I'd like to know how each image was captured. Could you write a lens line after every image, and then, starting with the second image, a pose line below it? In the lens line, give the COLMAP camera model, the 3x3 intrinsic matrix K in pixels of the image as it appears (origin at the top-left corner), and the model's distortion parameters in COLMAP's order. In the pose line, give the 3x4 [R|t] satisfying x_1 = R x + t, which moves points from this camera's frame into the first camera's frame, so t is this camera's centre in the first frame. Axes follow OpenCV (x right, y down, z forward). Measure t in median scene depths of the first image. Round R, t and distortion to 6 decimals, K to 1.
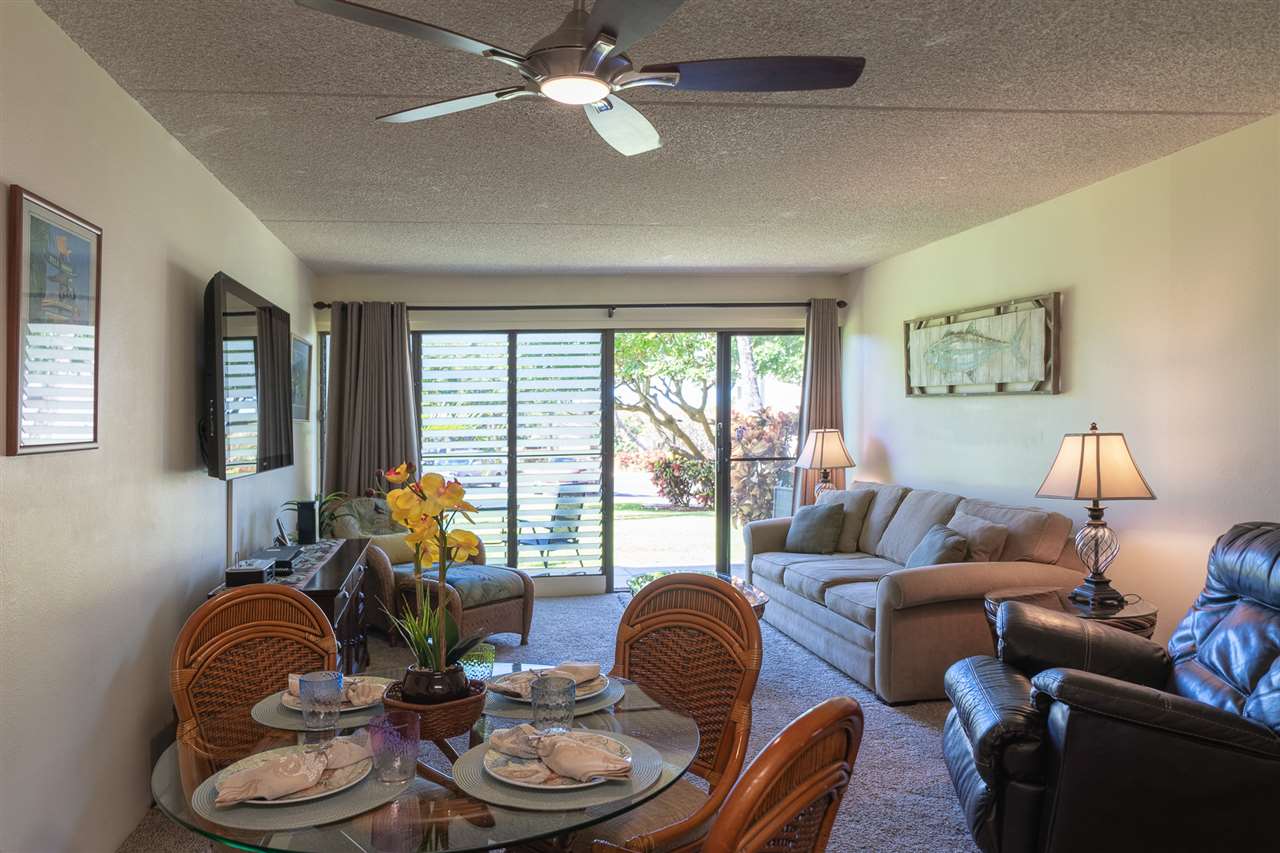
lens RADIAL K [[929.0, 0, 640.0], [0, 929.0, 426.5], [0, 0, 1]] dist [-0.203646, -0.000442]
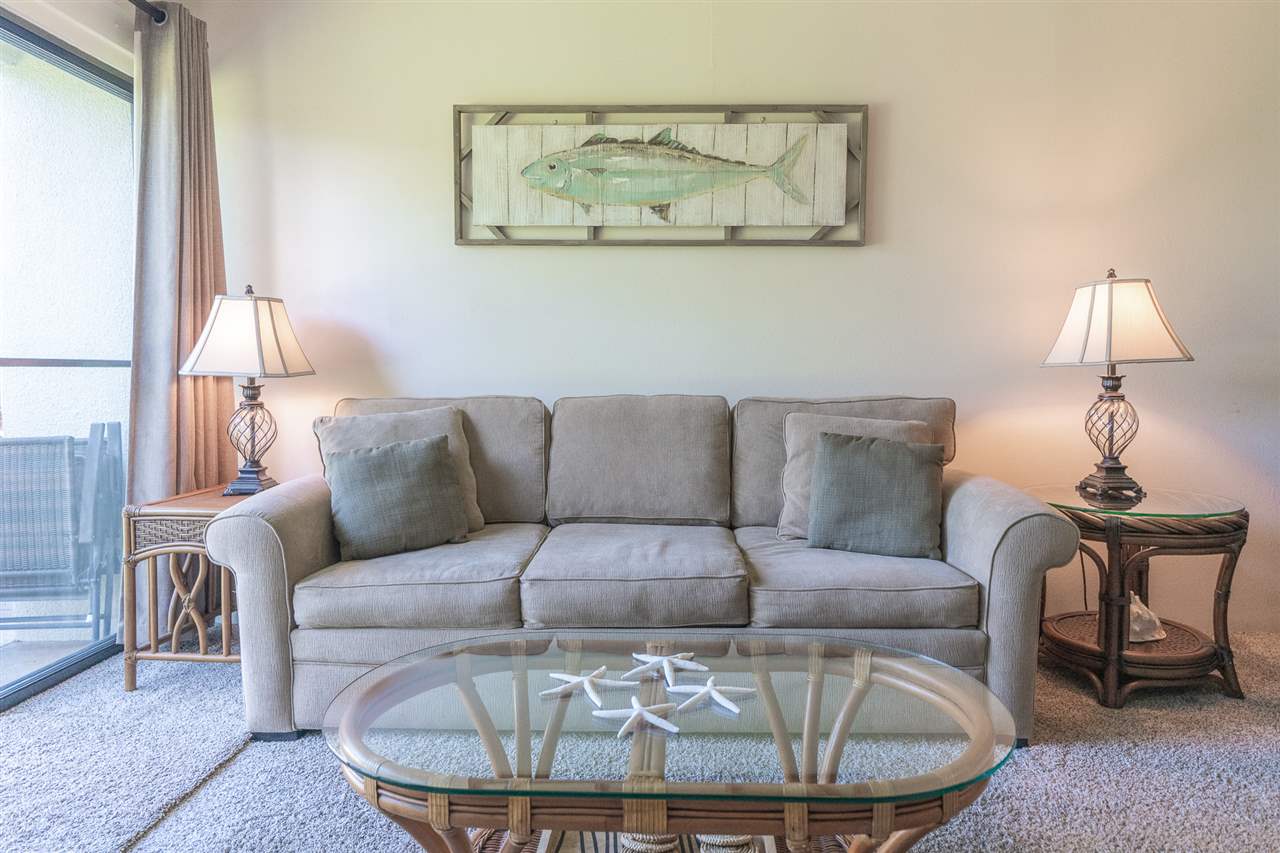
lens RADIAL K [[780.6, 0, 640.0], [0, 780.6, 426.5], [0, 0, 1]] dist [-0.003334, -0.001208]
pose [[0.224062, -0.055752, 0.972979, -0.176665], [0.016393, 0.998437, 0.053435, 0.062824], [-0.974437, 0.003977, 0.224626, 0.855030]]
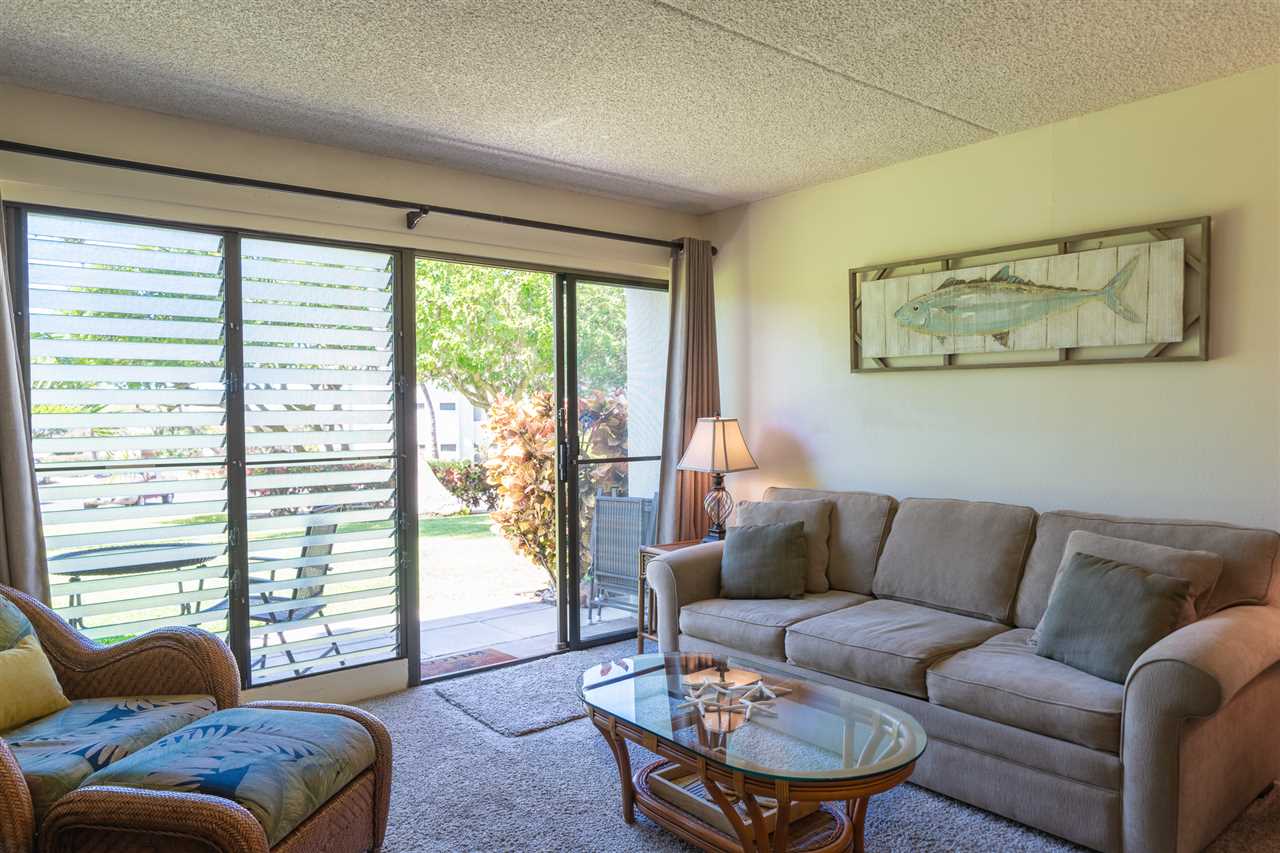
lens RADIAL K [[858.1, 0, 691.9], [0, 858.1, 449.2], [0, 0, 1]] dist [-0.004445, -0.002123]
pose [[0.864134, -0.013018, 0.503093, -0.187122], [0.000192, 0.999674, 0.025536, 0.013311], [-0.503261, -0.021970, 0.863855, 0.507164]]
